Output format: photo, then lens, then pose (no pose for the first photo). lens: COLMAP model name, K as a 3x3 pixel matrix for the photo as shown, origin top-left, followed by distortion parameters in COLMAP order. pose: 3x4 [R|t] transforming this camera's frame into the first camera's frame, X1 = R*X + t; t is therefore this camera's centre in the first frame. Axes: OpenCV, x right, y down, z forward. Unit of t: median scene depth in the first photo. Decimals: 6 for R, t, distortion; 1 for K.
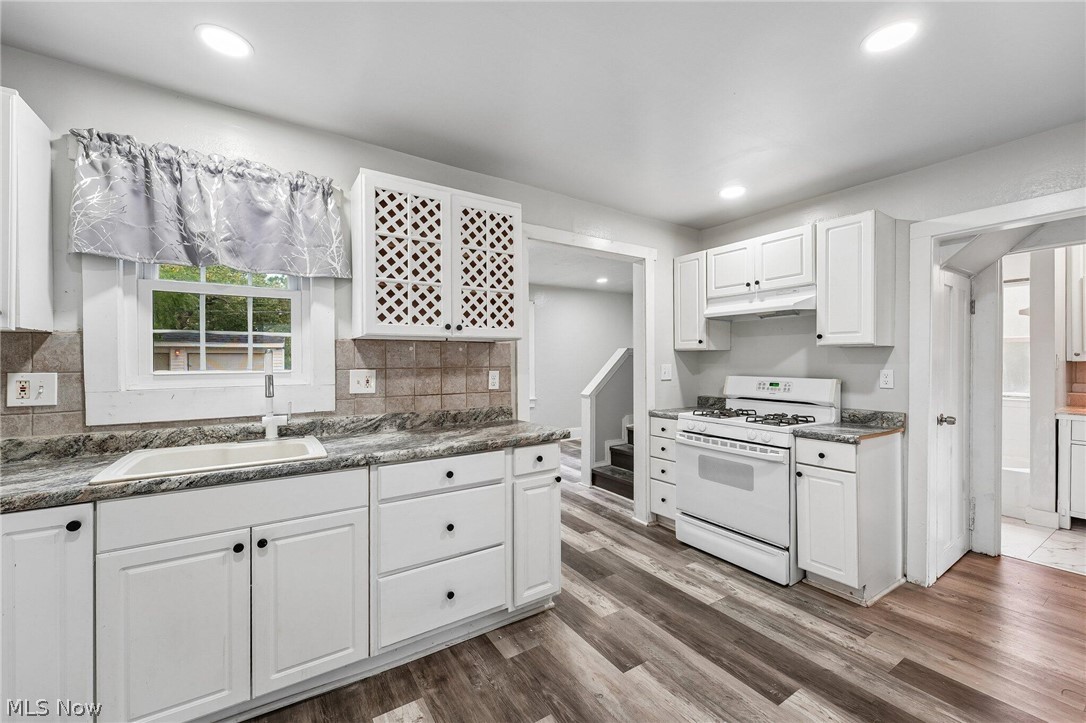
lens RADIAL K [[431.9, 0, 530.7], [0, 431.9, 362.4], [0, 0, 1]] dist [-0.000351, -0.000302]
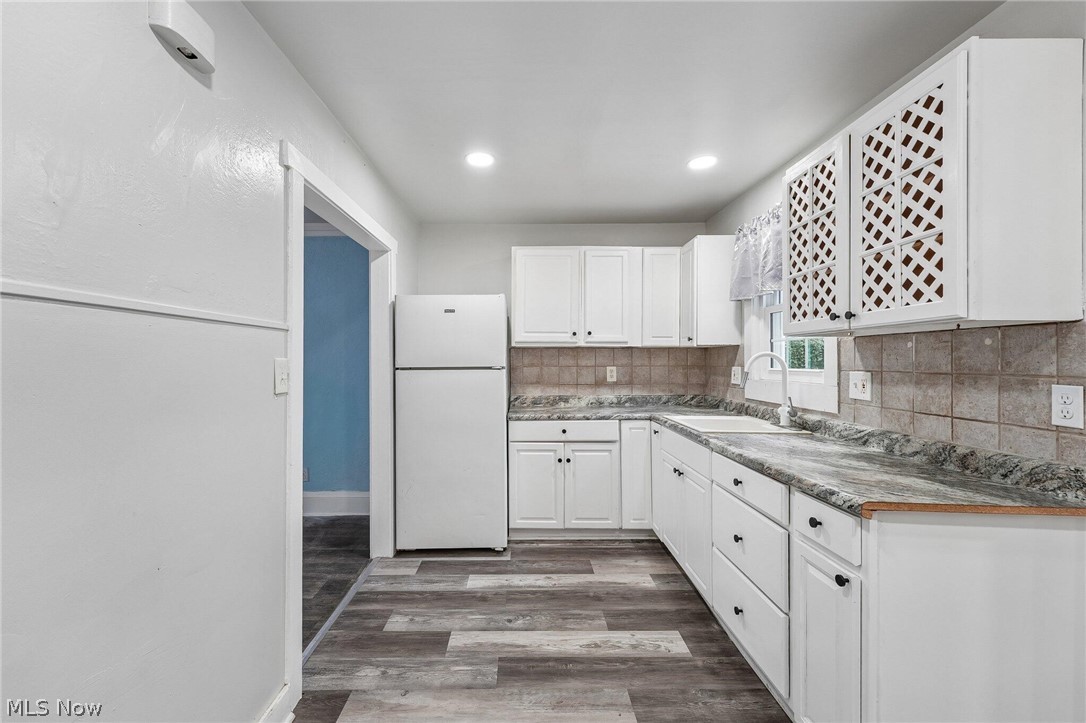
lens RADIAL K [[431.9, 0, 530.7], [0, 431.9, 362.4], [0, 0, 1]] dist [-0.000351, -0.000302]
pose [[-0.518031, 0.005253, -0.855346, 0.680849], [-0.006169, 0.999932, 0.009877, -0.006212], [0.855340, 0.010393, -0.517963, 0.879528]]
